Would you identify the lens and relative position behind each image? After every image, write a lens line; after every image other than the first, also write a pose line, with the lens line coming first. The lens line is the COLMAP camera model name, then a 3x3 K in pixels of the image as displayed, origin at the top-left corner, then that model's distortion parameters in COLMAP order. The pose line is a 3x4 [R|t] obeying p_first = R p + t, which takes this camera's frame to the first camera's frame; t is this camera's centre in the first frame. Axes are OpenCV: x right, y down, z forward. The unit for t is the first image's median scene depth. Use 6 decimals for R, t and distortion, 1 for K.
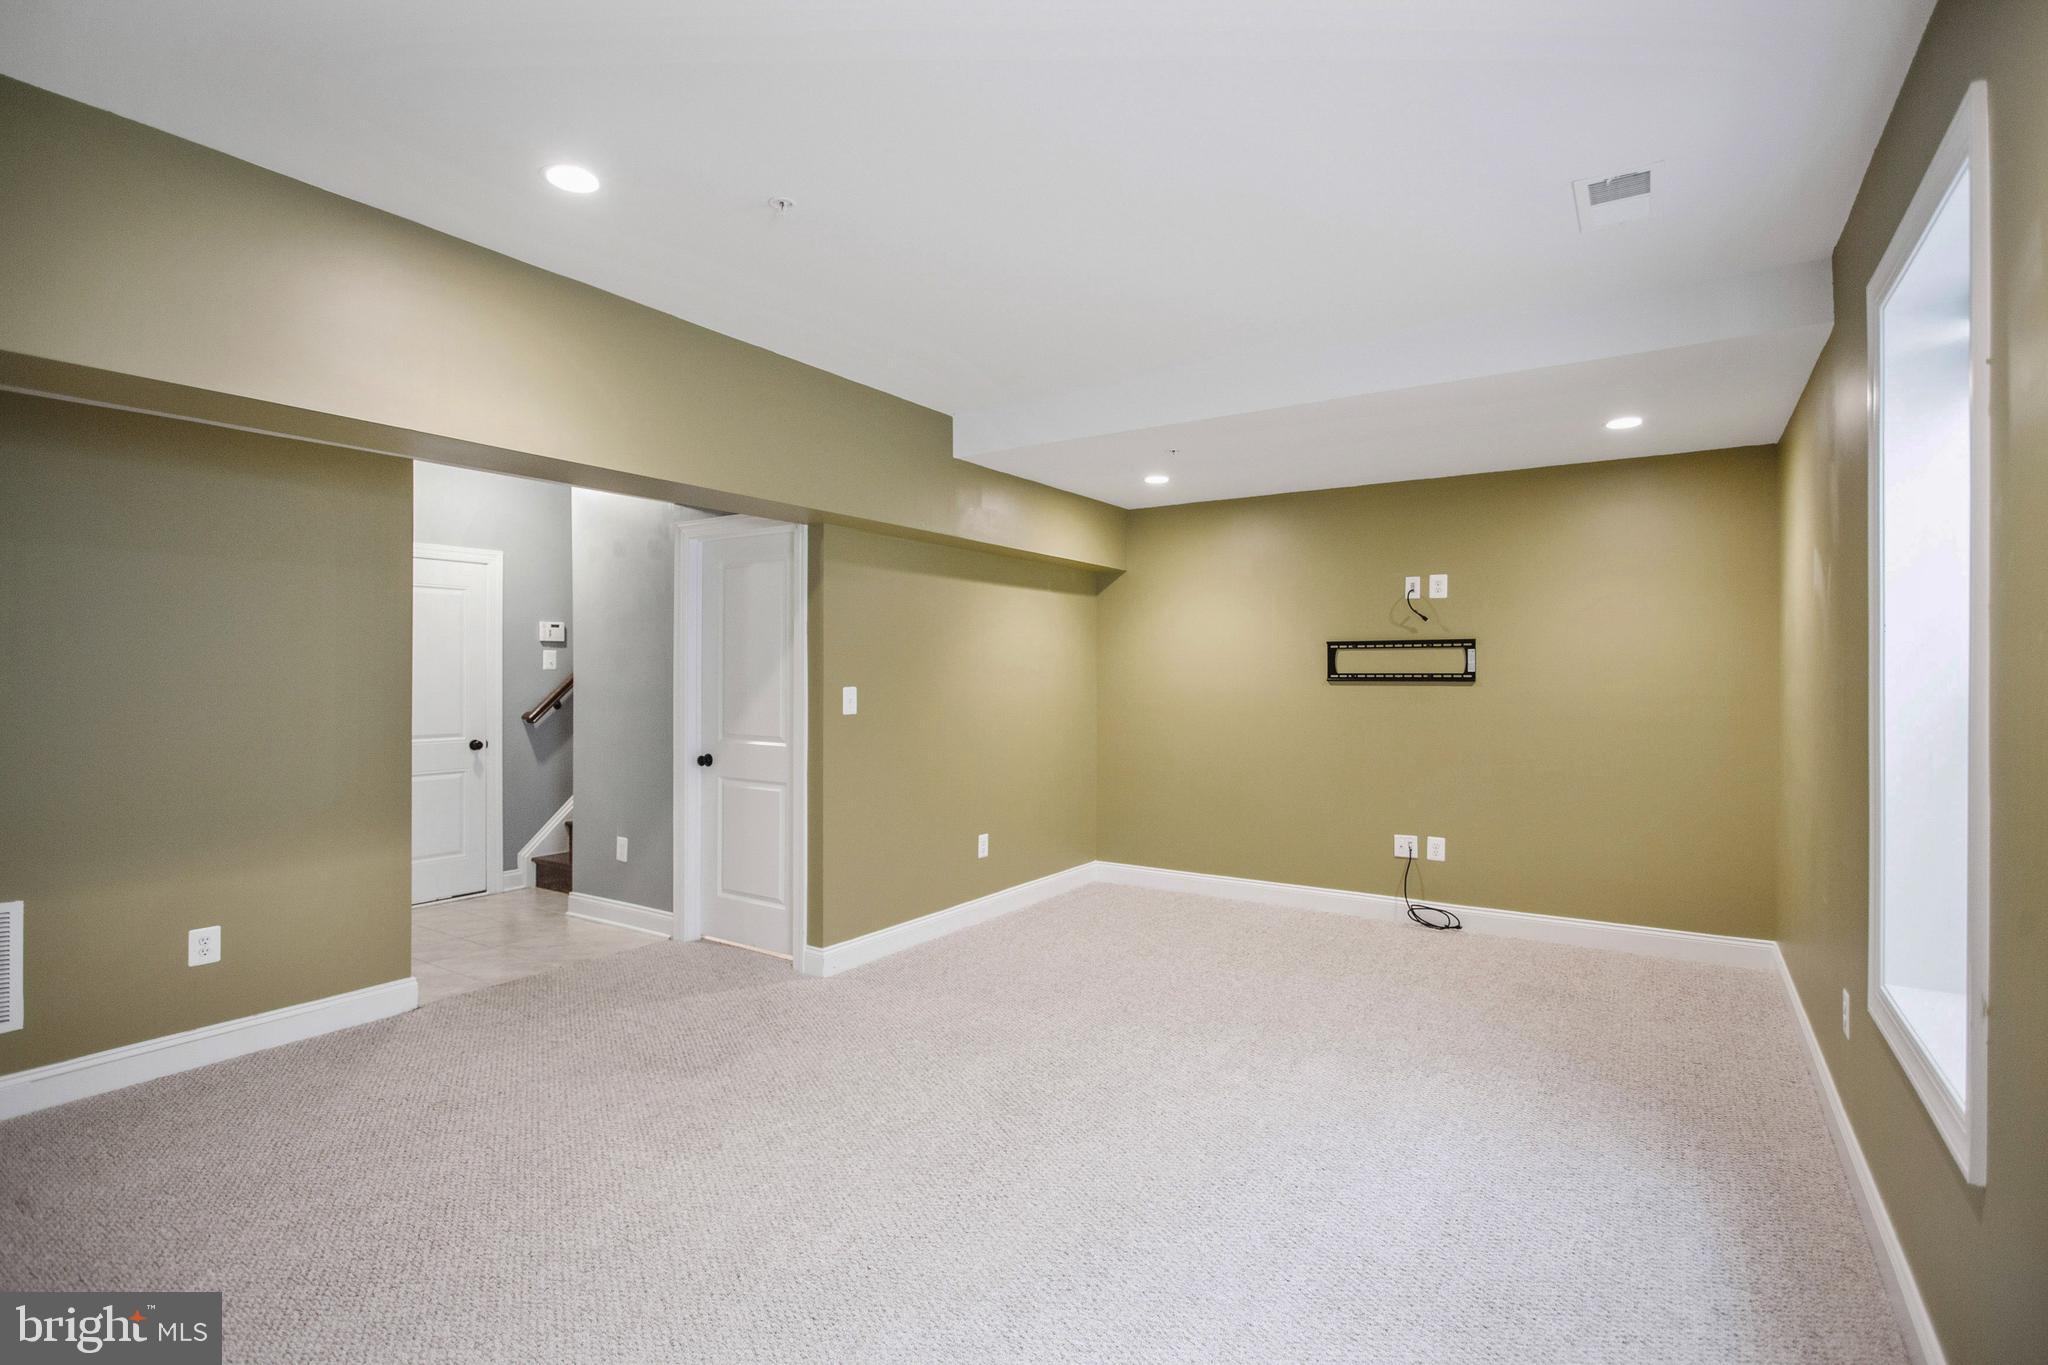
lens RADIAL K [[979.2, 0, 1019.8], [0, 979.2, 671.7], [0, 0, 1]] dist [-0.007477, -0.000068]
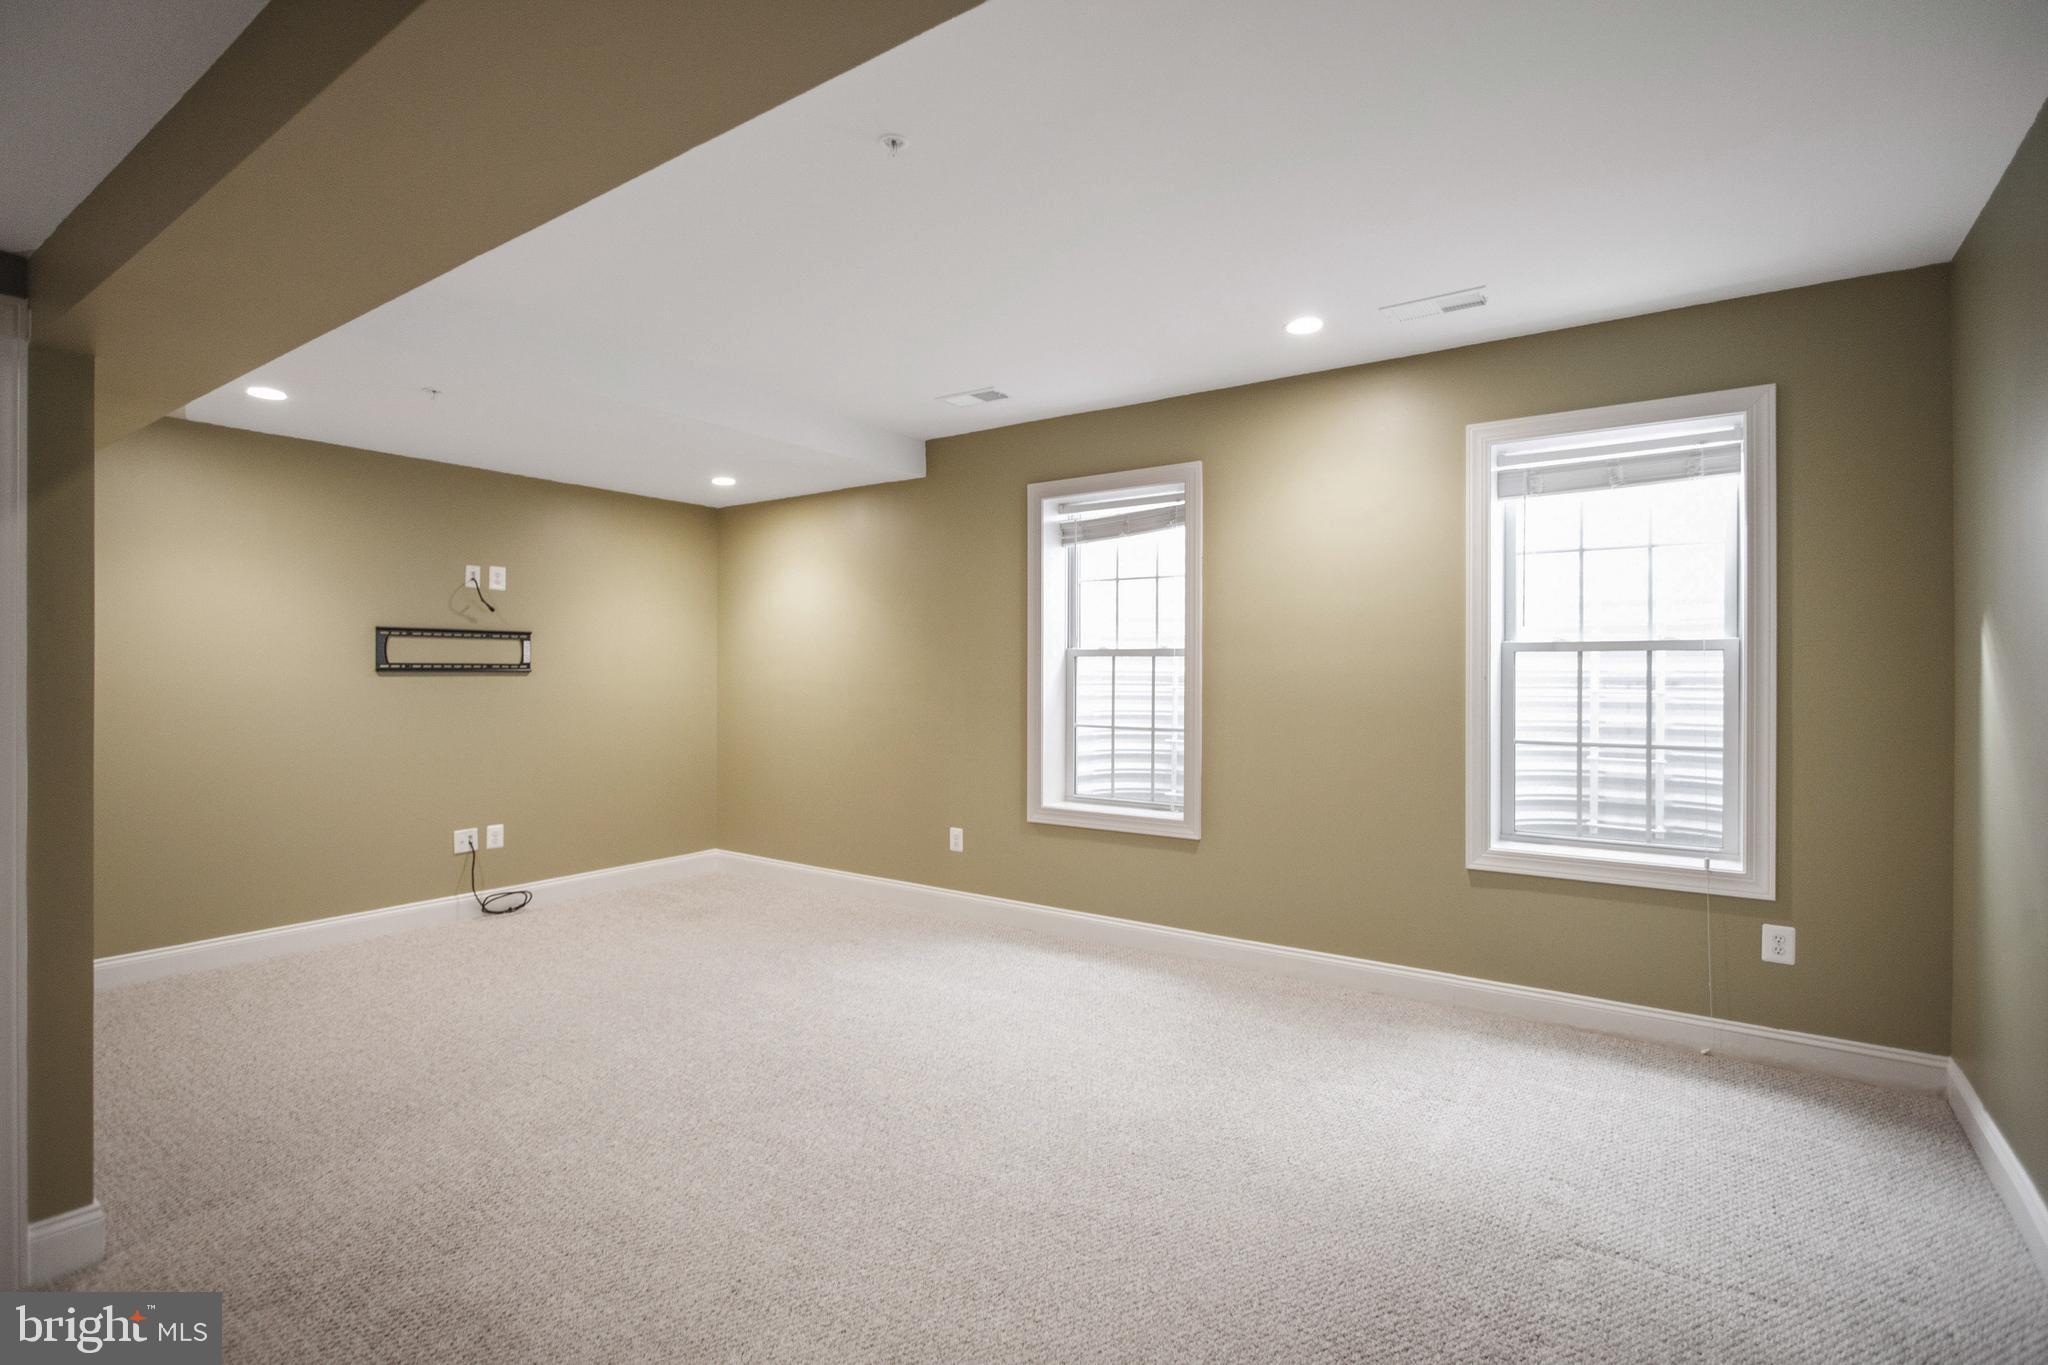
lens RADIAL K [[979.2, 0, 1019.8], [0, 979.2, 671.7], [0, 0, 1]] dist [-0.007477, -0.000068]
pose [[0.026833, -0.002158, 0.999638, -0.573608], [-0.003987, 0.999989, 0.002265, 0.005509], [-0.999632, -0.004046, 0.026824, 0.426751]]
